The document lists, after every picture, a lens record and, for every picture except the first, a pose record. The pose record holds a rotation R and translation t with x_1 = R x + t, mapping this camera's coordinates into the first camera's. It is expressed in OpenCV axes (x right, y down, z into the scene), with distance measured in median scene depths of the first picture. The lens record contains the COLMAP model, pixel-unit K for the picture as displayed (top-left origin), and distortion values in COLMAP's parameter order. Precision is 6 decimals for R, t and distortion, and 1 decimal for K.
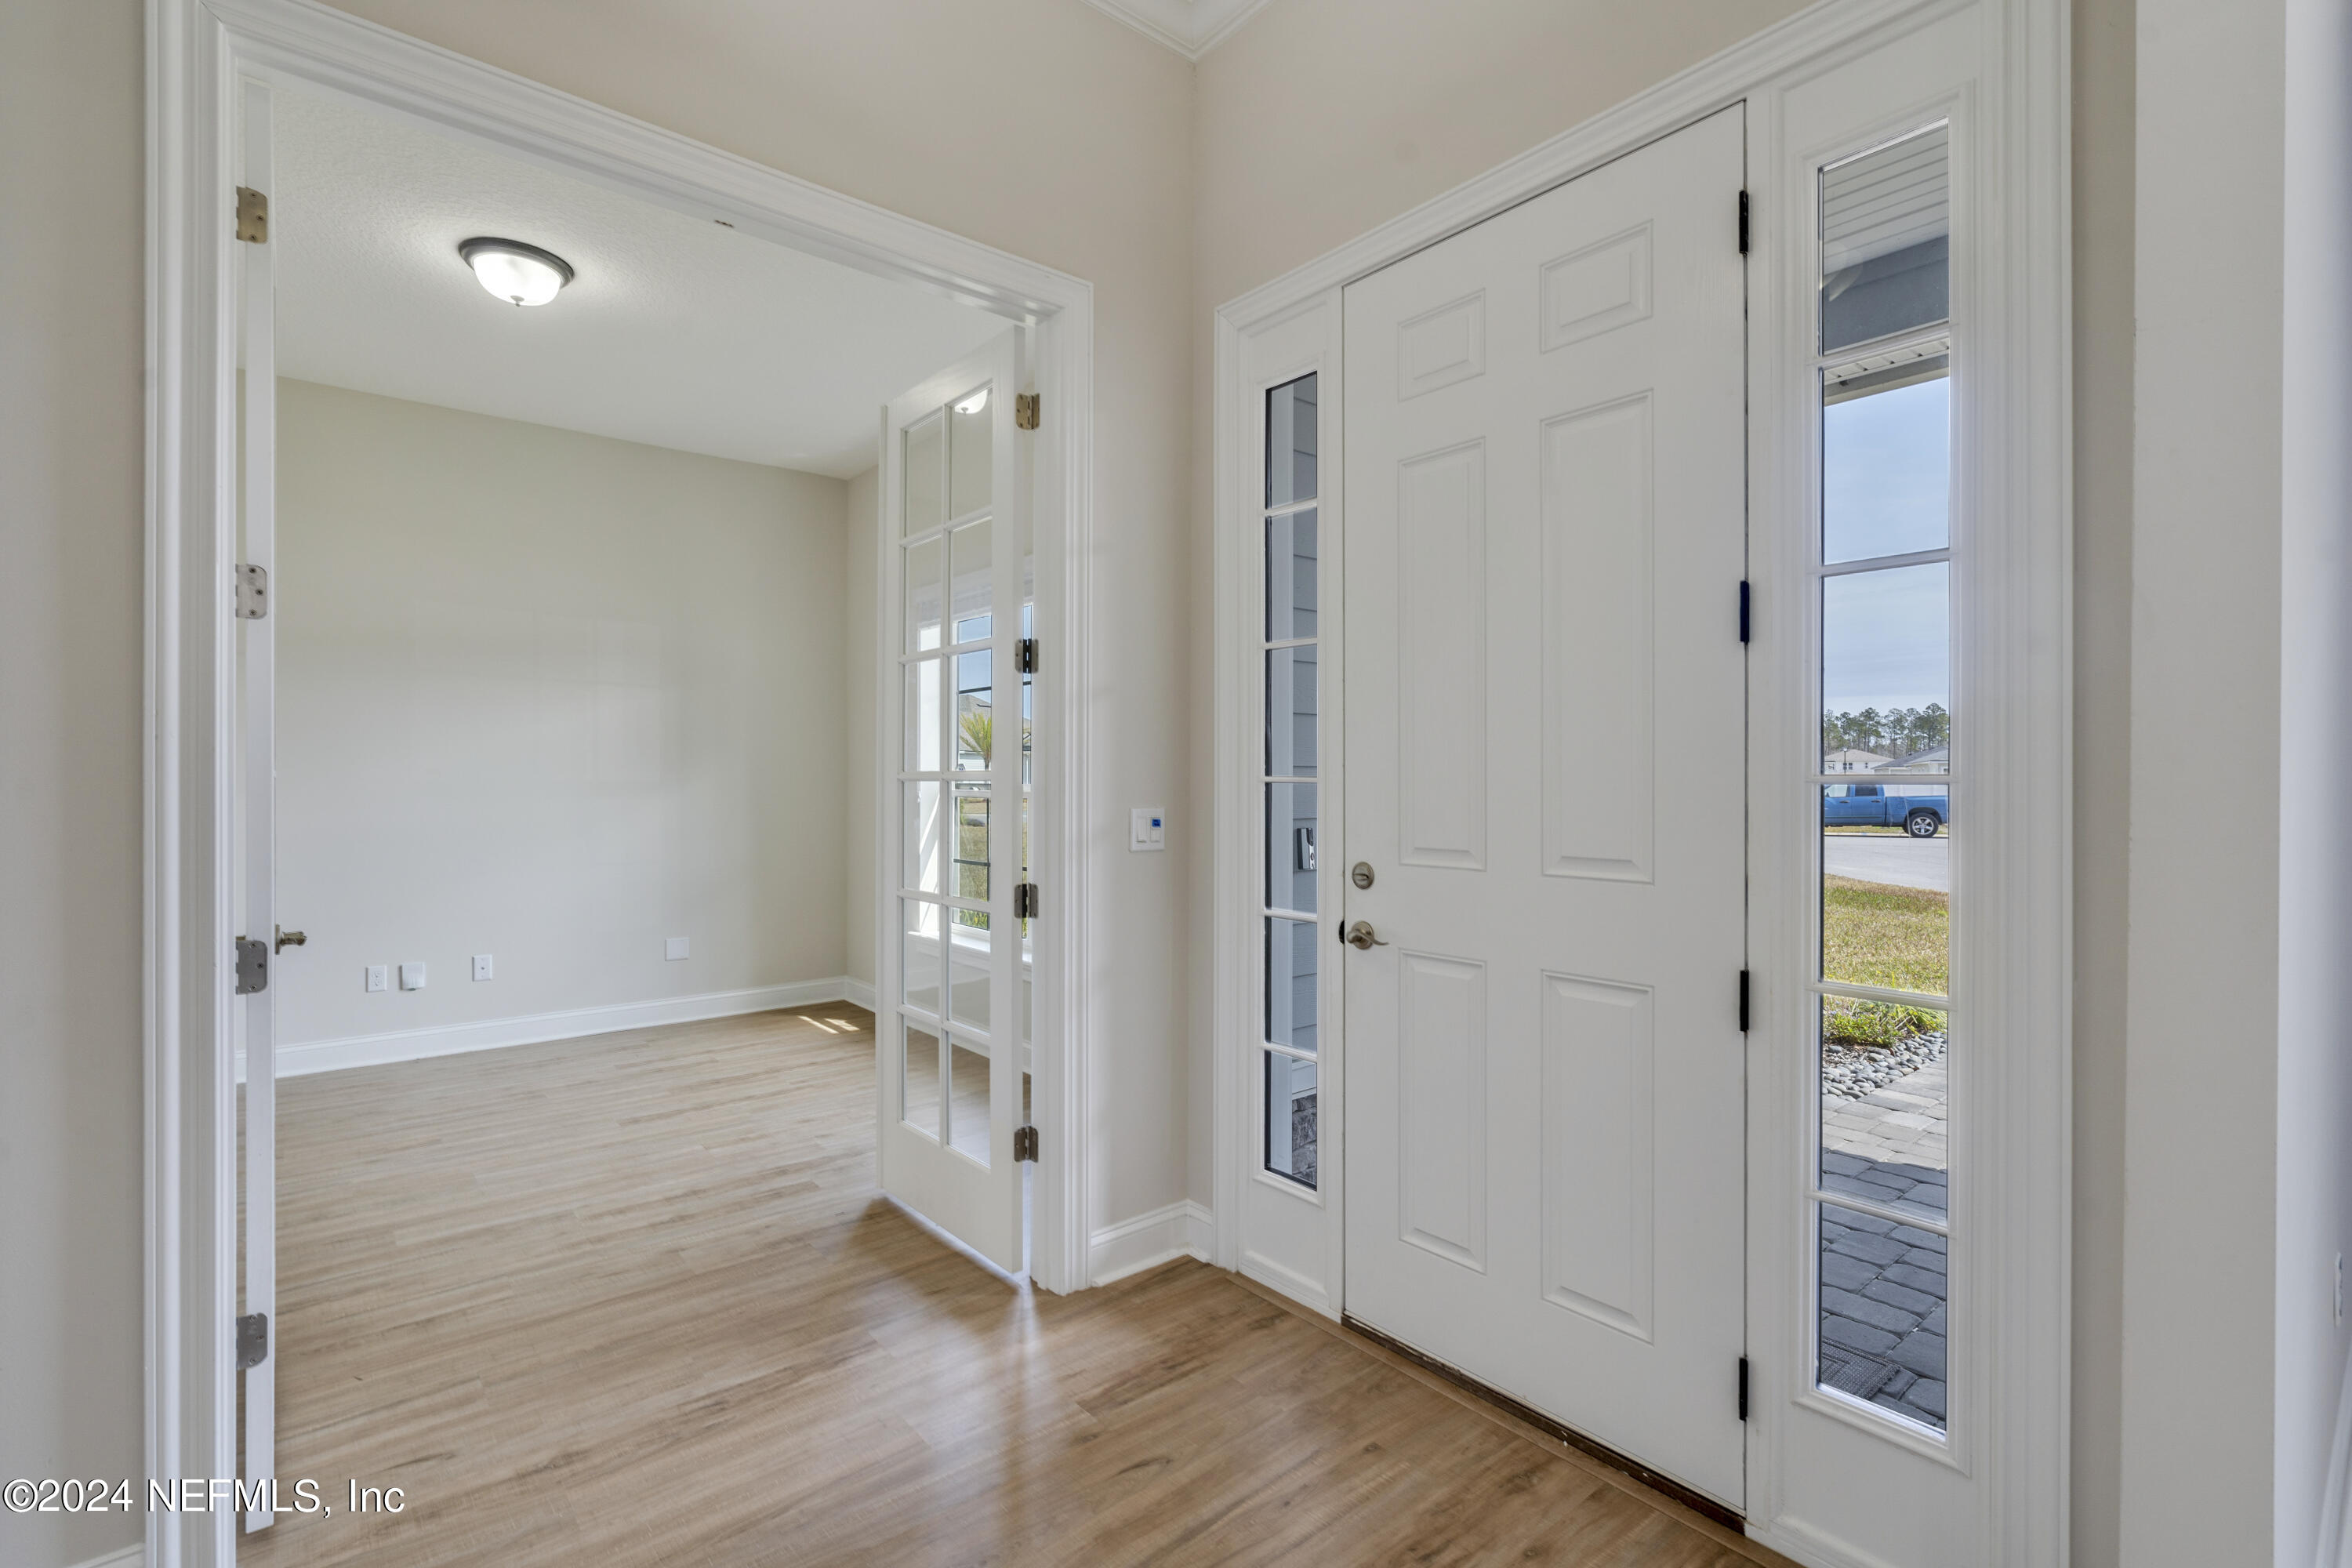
lens RADIAL K [[1073.1, 0, 1158.6], [0, 1073.1, 777.9], [0, 0, 1]] dist [-0.002299, 0.002737]
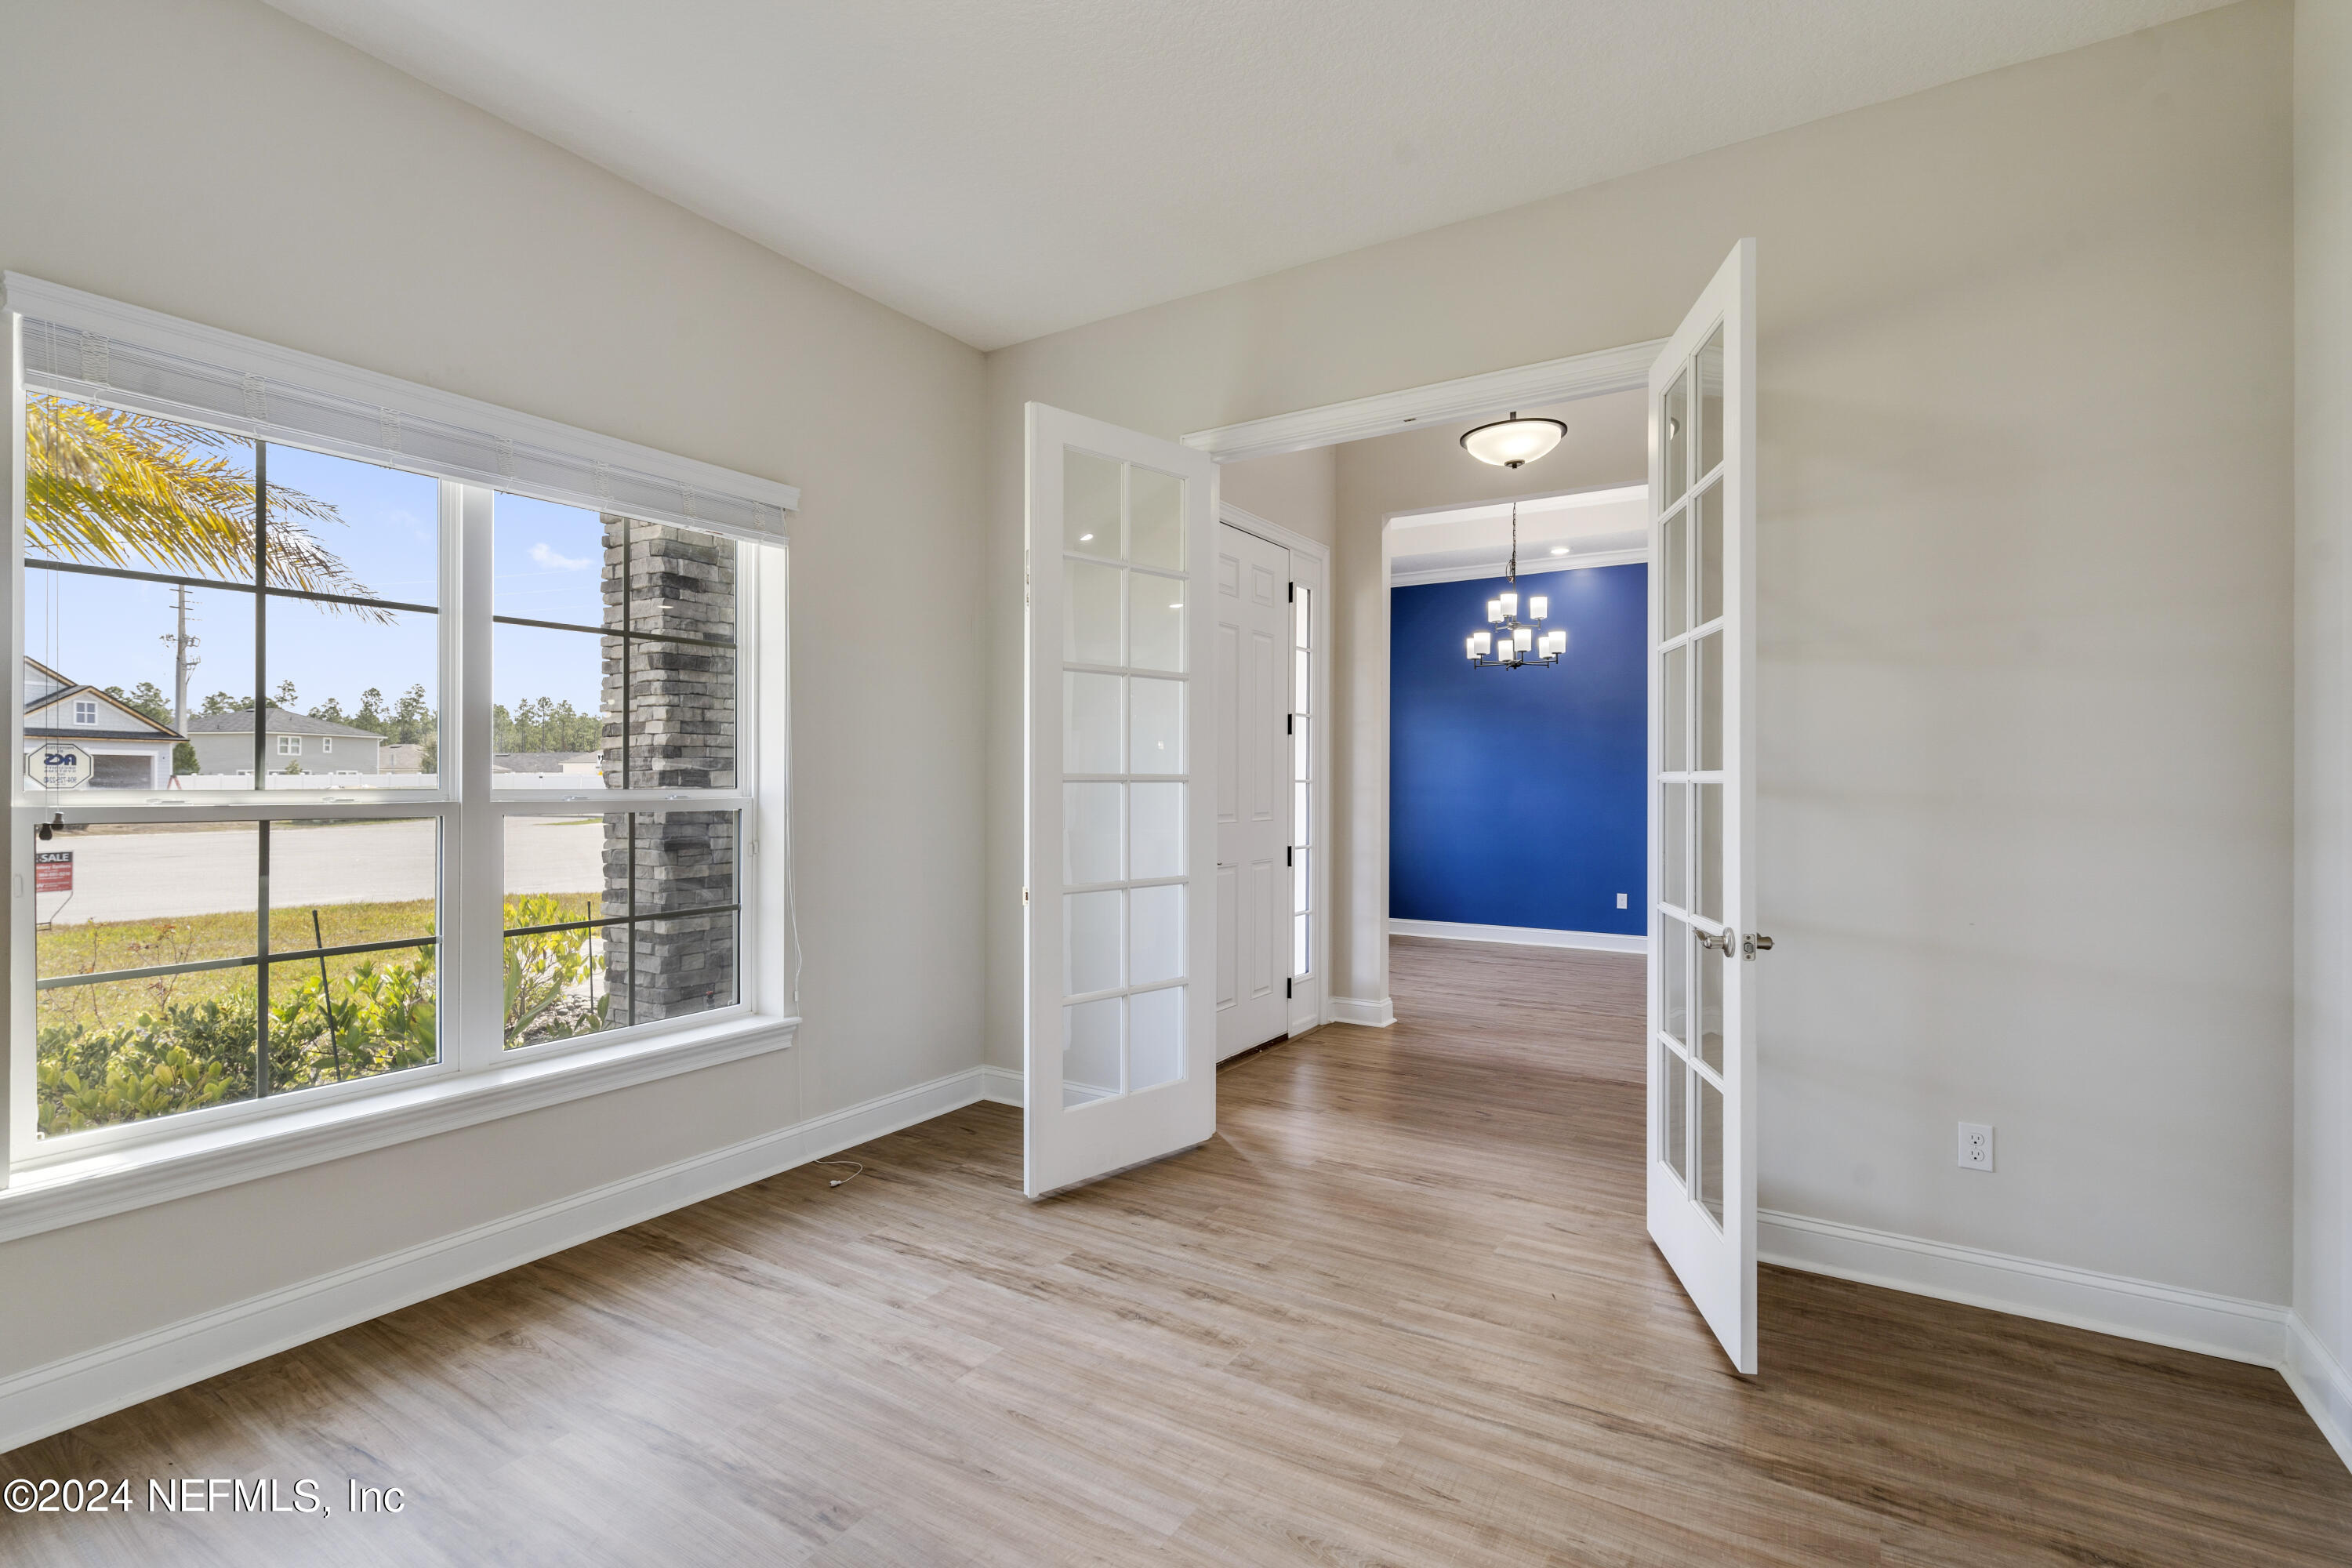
lens RADIAL K [[1073.1, 0, 1177.7], [0, 1073.1, 777.6], [0, 0, 1]] dist [-0.002299, 0.002737]
pose [[-0.315991, 0.002719, 0.948758, -0.985993], [-0.007531, 0.999957, -0.005374, -0.004000], [-0.948732, -0.008843, -0.315957, 1.003966]]
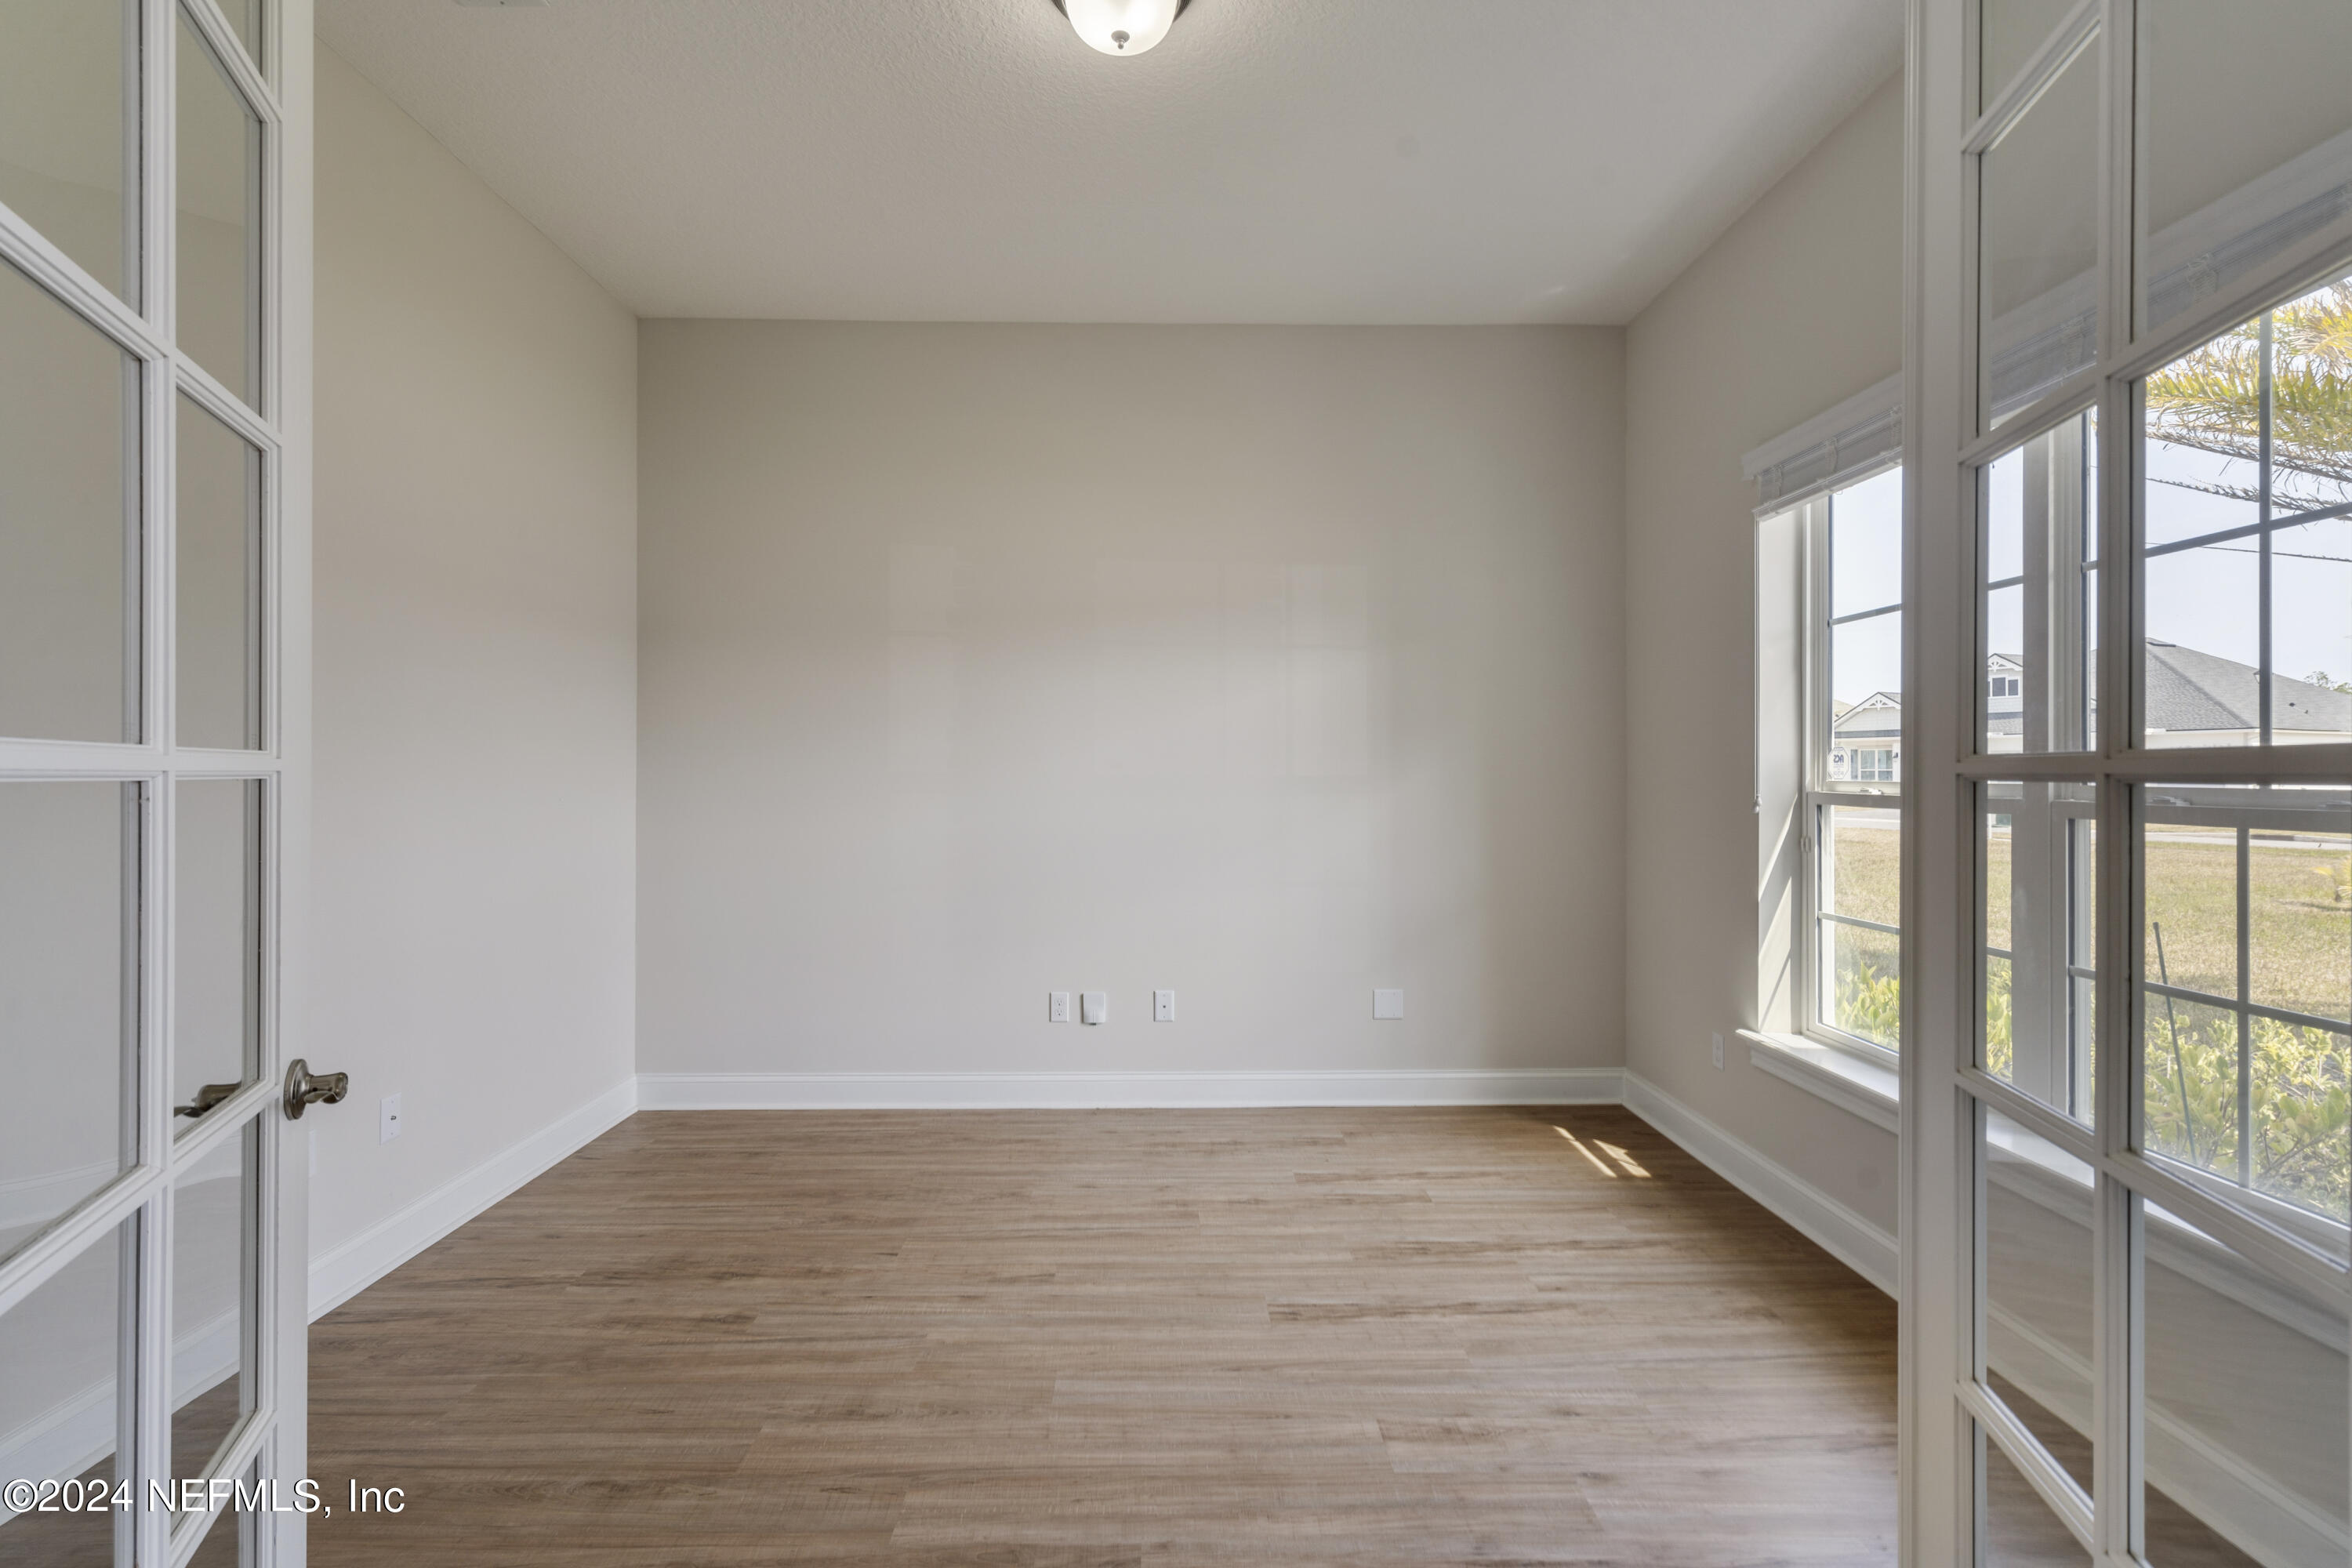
lens RADIAL K [[1073.1, 0, 1158.6], [0, 1073.1, 768.3], [0, 0, 1]] dist [-0.002299, 0.002737]
pose [[0.777841, -0.005190, -0.628440, -0.145595], [0.004932, 0.999986, -0.002153, -0.004703], [0.628442, -0.001425, 0.777855, 0.449851]]
